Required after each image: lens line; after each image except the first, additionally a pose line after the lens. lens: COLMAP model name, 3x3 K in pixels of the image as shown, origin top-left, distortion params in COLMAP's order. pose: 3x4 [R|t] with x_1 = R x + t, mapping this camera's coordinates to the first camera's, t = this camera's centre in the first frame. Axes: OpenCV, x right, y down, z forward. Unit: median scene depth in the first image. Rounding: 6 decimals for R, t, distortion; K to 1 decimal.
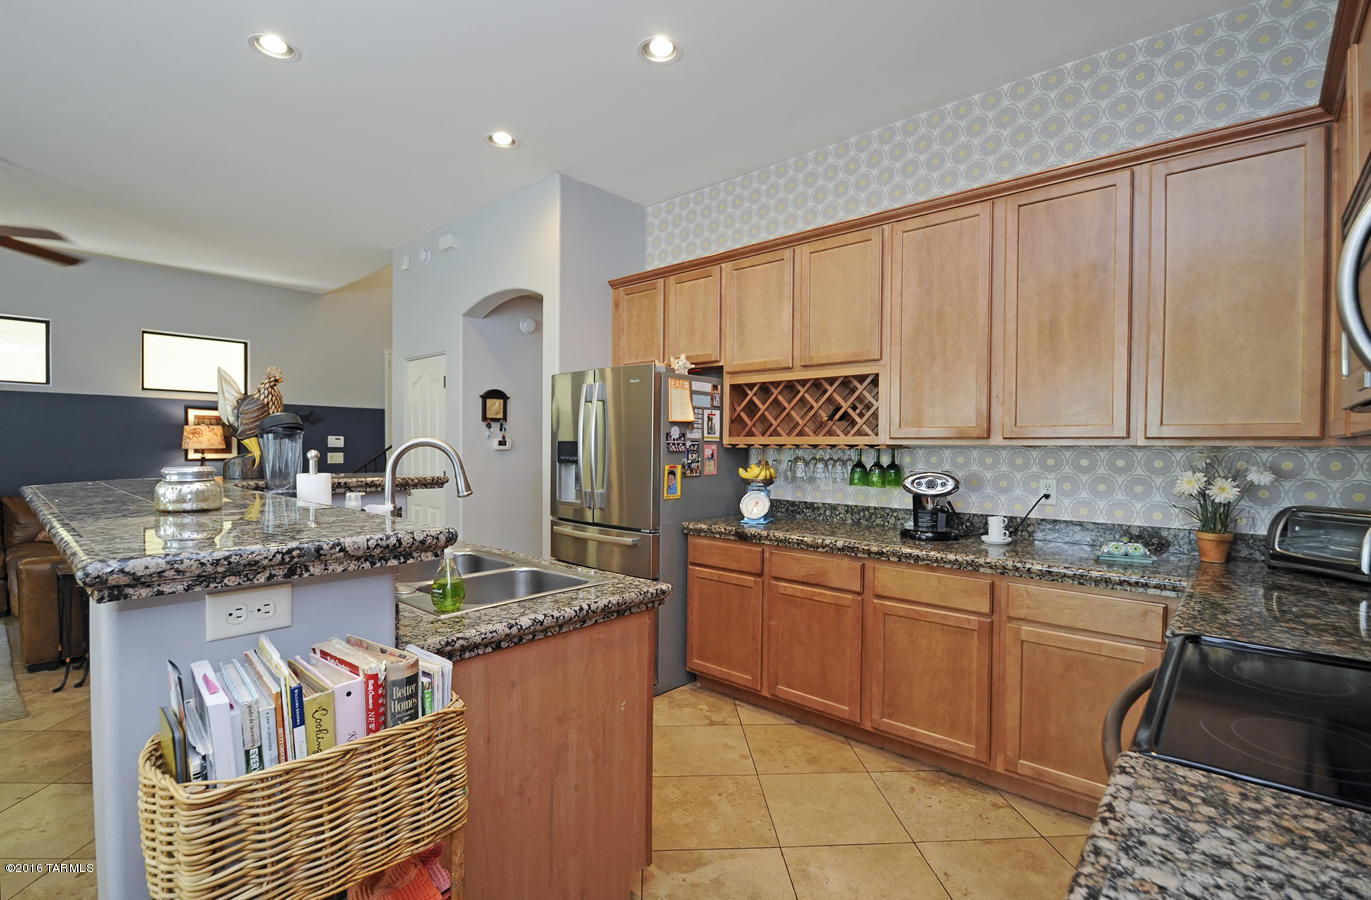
lens RADIAL K [[628.8, 0, 681.1], [0, 628.8, 457.0], [0, 0, 1]] dist [-0.015979, 0.001562]
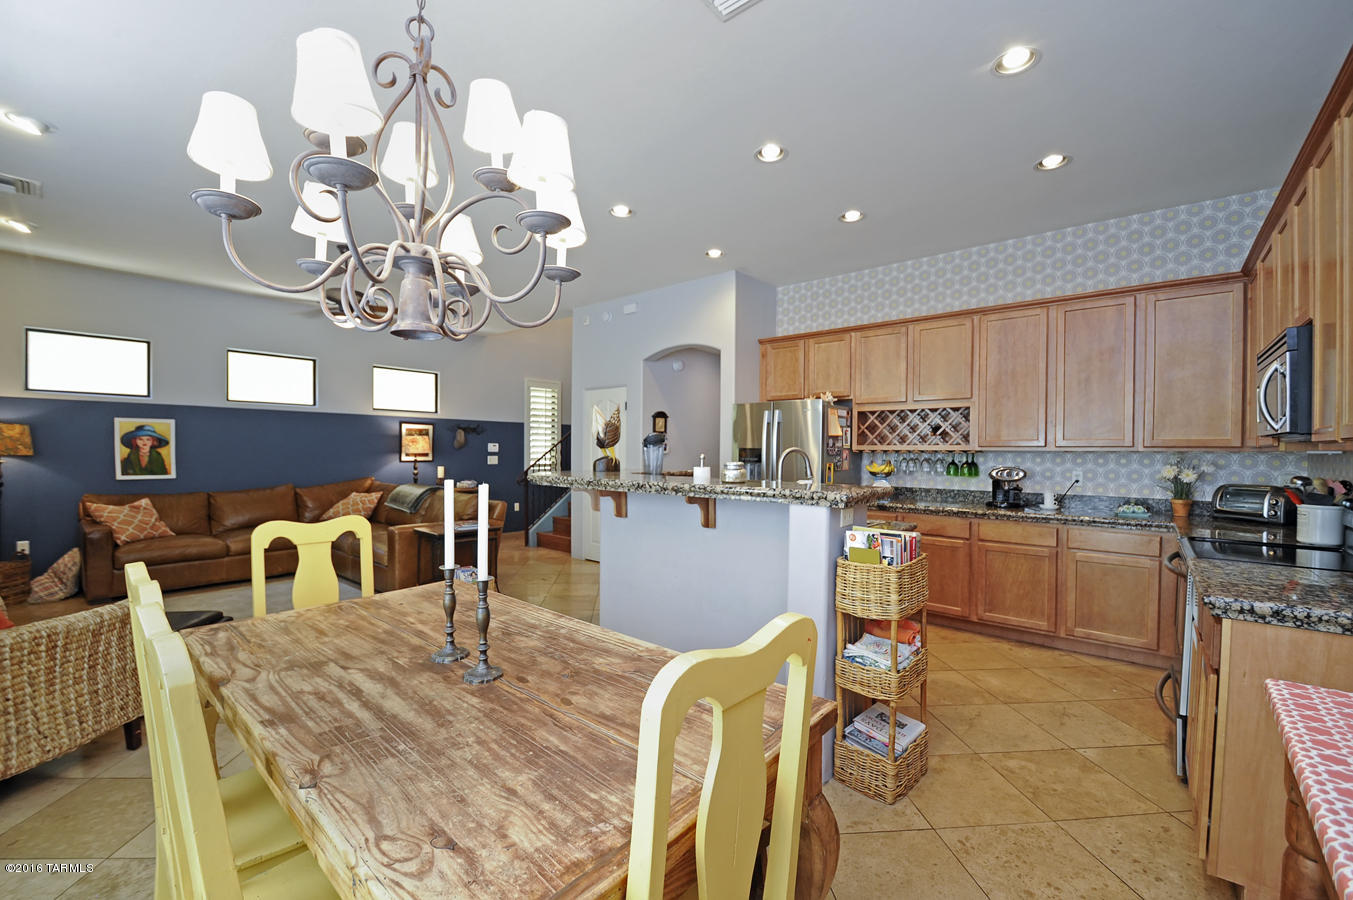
lens RADIAL K [[555.0, 0, 672.6], [0, 555.0, 456.3], [0, 0, 1]] dist [-0.008530, -0.002489]
pose [[0.999810, -0.000658, 0.019469, -0.524810], [0.000798, 0.999974, -0.007163, 0.005820], [-0.019464, 0.007178, 0.999785, -0.455277]]
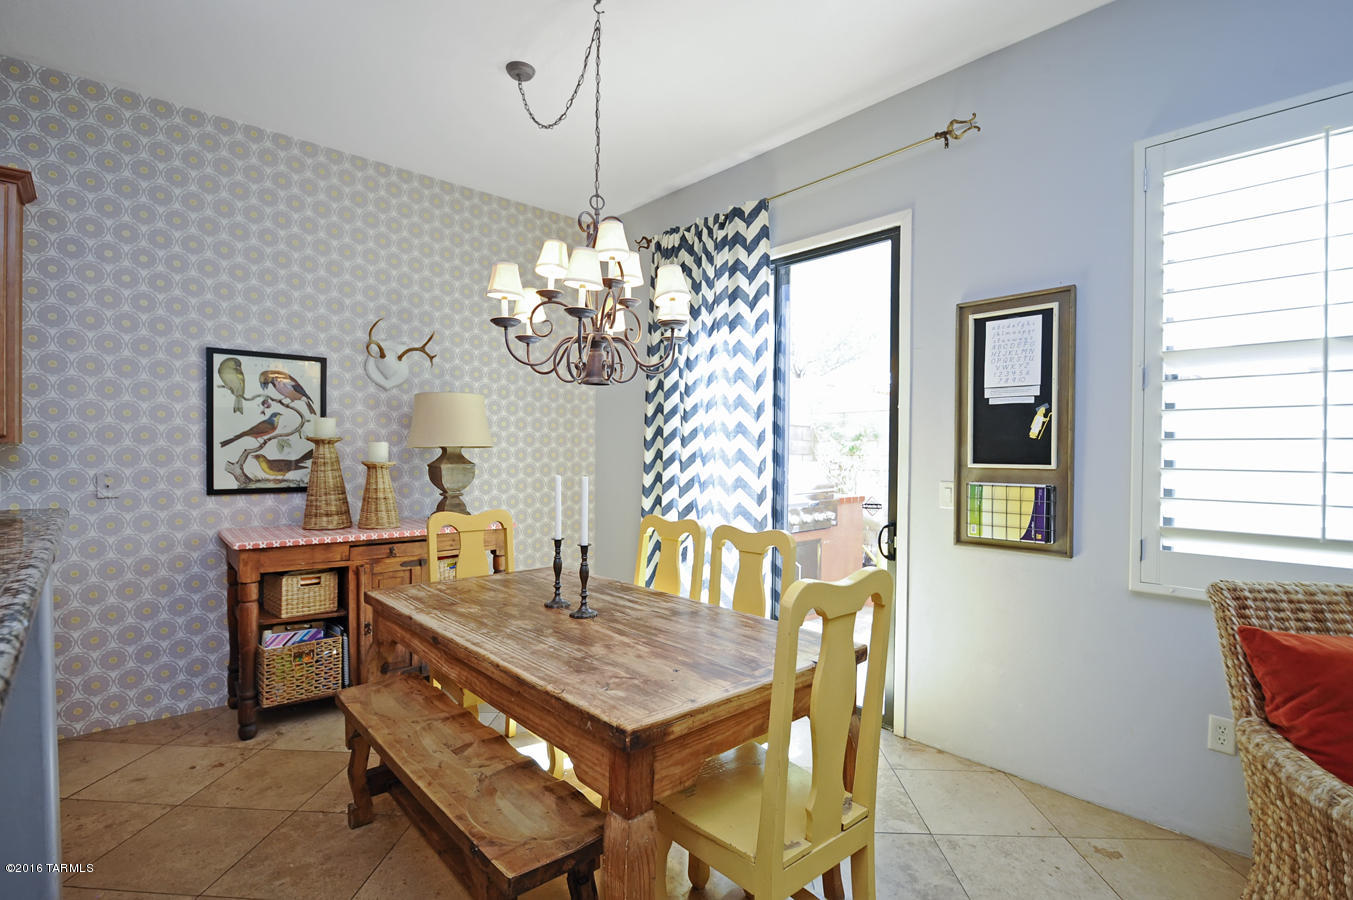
lens RADIAL K [[621.0, 0, 667.8], [0, 621.0, 460.5], [0, 0, 1]] dist [-0.009075, 0.000449]
pose [[-0.994213, -0.017177, 0.106049, -0.906222], [-0.013548, 0.999301, 0.034841, -0.022859], [-0.106573, 0.033203, -0.993750, 0.815532]]
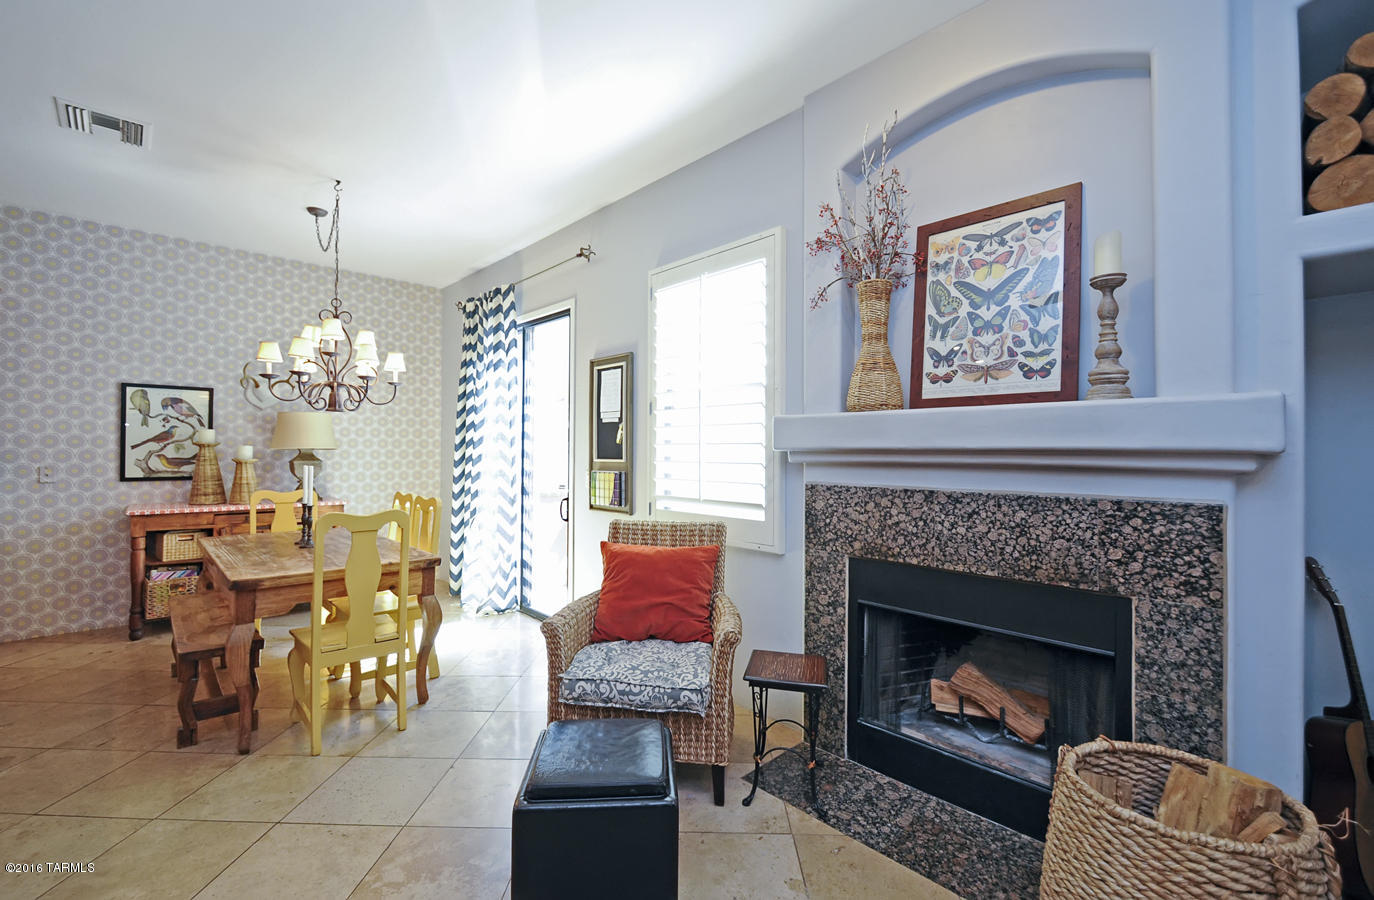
lens RADIAL K [[572.4, 0, 694.0], [0, 572.4, 447.0], [0, 0, 1]] dist [-0.008670, -0.000299]
pose [[-0.997382, -0.013763, 0.070989, -1.605581], [-0.013045, 0.999859, 0.010576, -0.039160], [-0.071124, 0.009622, -0.997421, 1.207457]]
